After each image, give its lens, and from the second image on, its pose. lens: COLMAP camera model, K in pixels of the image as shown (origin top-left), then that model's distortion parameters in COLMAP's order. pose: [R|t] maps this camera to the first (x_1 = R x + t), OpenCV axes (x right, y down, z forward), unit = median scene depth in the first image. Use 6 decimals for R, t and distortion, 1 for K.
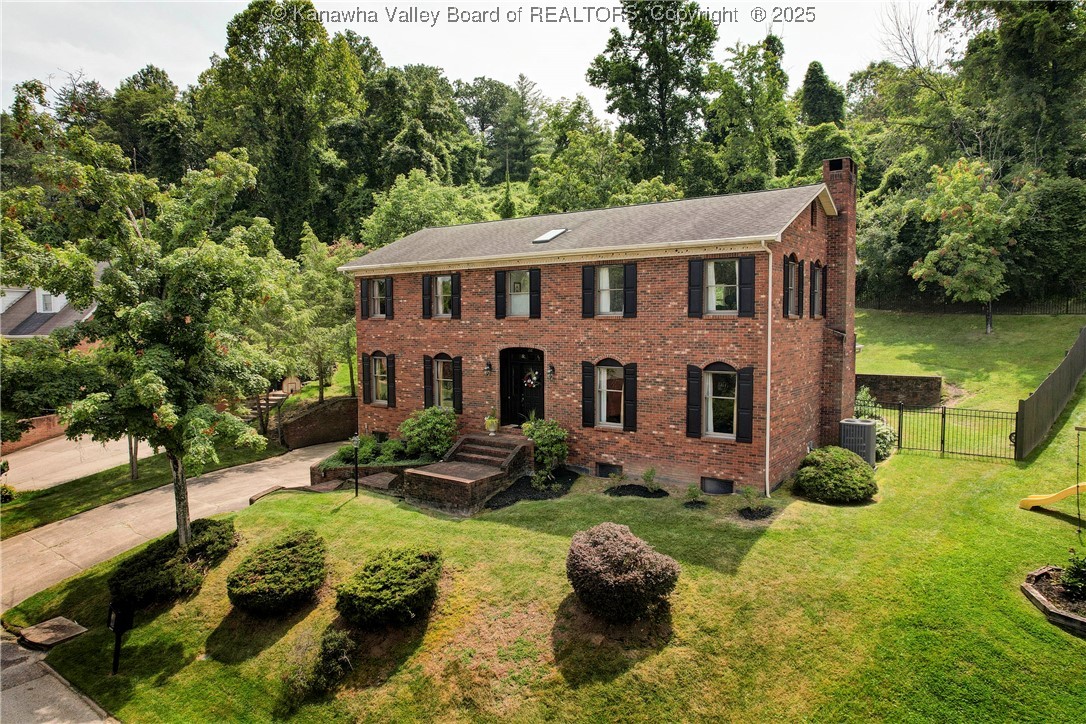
lens RADIAL K [[693.7, 0, 547.4], [0, 693.7, 365.9], [0, 0, 1]] dist [-0.074999, 0.065026]
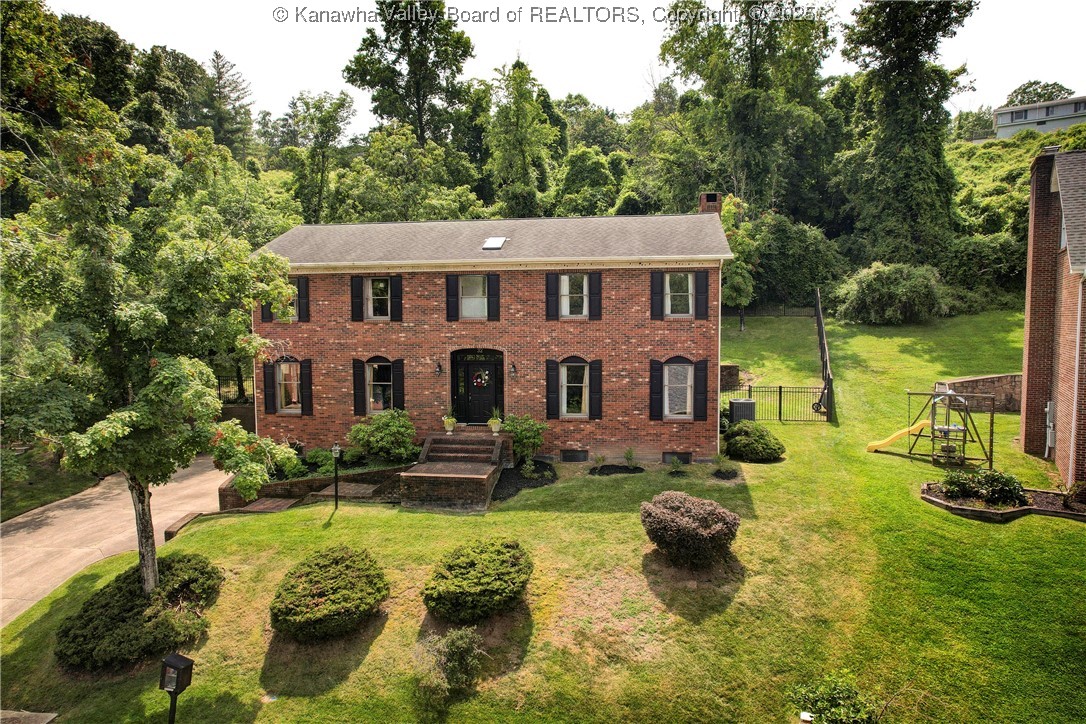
lens RADIAL K [[693.7, 0, 547.4], [0, 693.7, 365.9], [0, 0, 1]] dist [-0.074999, 0.065026]
pose [[0.885201, -0.032106, 0.464100, -0.467644], [0.032935, 0.999438, 0.006322, -0.003614], [-0.464042, 0.009689, 0.885760, 0.023265]]
